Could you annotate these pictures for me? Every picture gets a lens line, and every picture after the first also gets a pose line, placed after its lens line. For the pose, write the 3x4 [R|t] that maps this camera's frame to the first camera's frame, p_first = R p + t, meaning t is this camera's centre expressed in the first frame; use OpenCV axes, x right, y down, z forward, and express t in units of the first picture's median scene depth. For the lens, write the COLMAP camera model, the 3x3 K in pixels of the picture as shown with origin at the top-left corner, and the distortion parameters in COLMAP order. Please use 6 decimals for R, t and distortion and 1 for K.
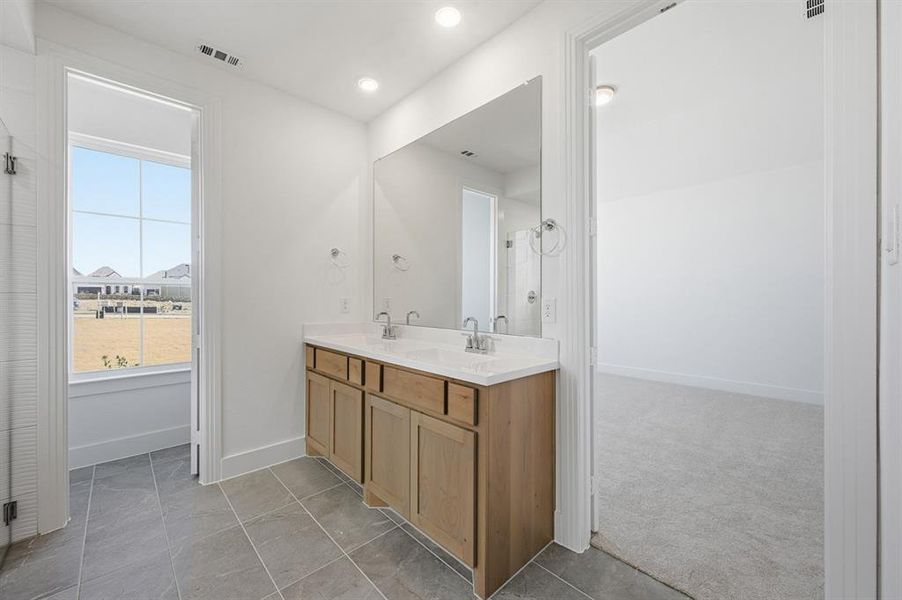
lens RADIAL K [[354.6, 0, 450.3], [0, 354.6, 299.7], [0, 0, 1]] dist [-0.000024, 0.000060]
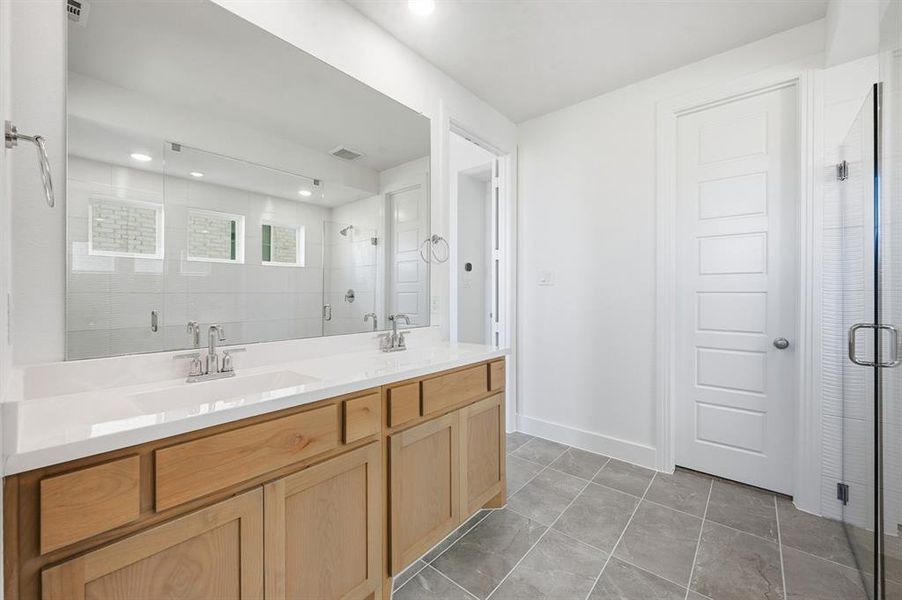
lens RADIAL K [[354.6, 0, 450.4], [0, 354.6, 293.6], [0, 0, 1]] dist [-0.000024, 0.000060]
pose [[-0.099396, -0.001853, 0.995046, -0.963750], [0.004604, 0.999987, 0.002322, -0.009954], [-0.995037, 0.004812, -0.099386, 0.999489]]
